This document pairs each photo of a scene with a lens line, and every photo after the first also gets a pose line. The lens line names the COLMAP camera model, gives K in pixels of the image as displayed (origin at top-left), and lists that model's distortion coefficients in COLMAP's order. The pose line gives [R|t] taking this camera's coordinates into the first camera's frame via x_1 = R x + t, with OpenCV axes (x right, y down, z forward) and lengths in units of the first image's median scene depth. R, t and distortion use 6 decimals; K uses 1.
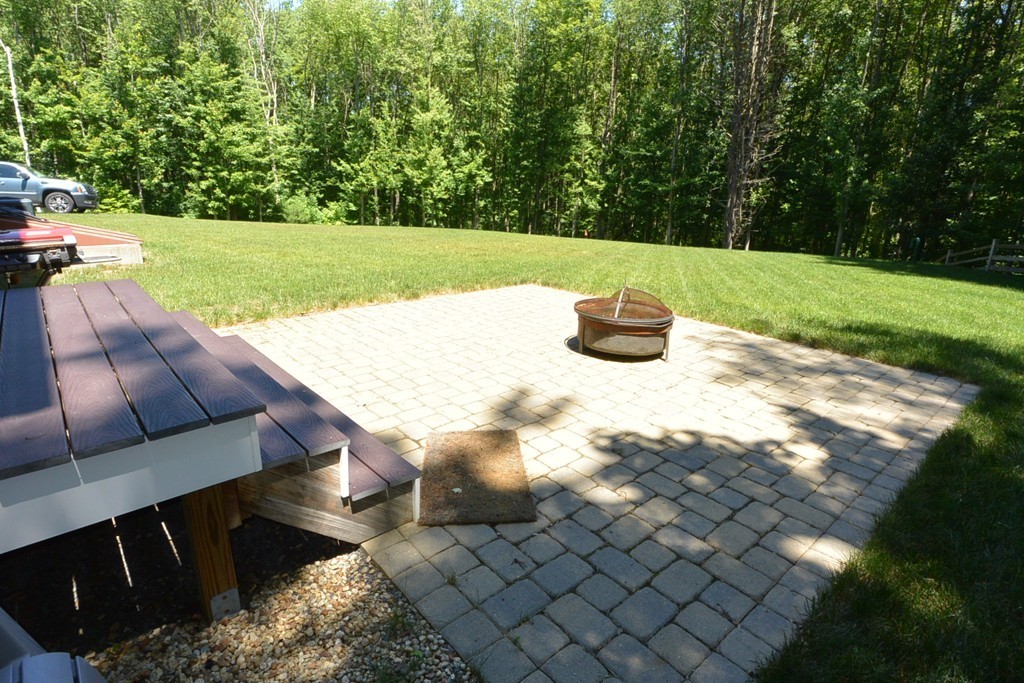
lens RADIAL K [[531.9, 0, 514.3], [0, 531.9, 340.9], [0, 0, 1]] dist [0.000155, -0.002609]
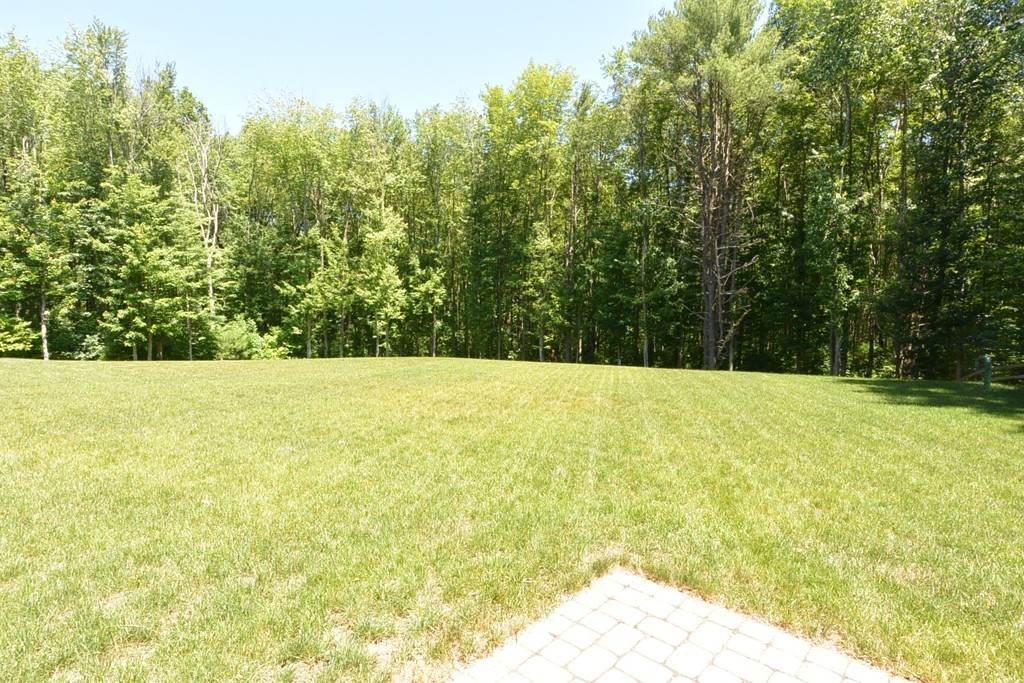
lens RADIAL K [[531.9, 0, 510.3], [0, 531.9, 341.3], [0, 0, 1]] dist [0.000155, -0.002609]
pose [[0.996456, -0.036962, 0.075563, -0.012694], [0.051659, 0.977832, -0.202916, -0.036200], [-0.066388, 0.206101, 0.976276, 0.105931]]
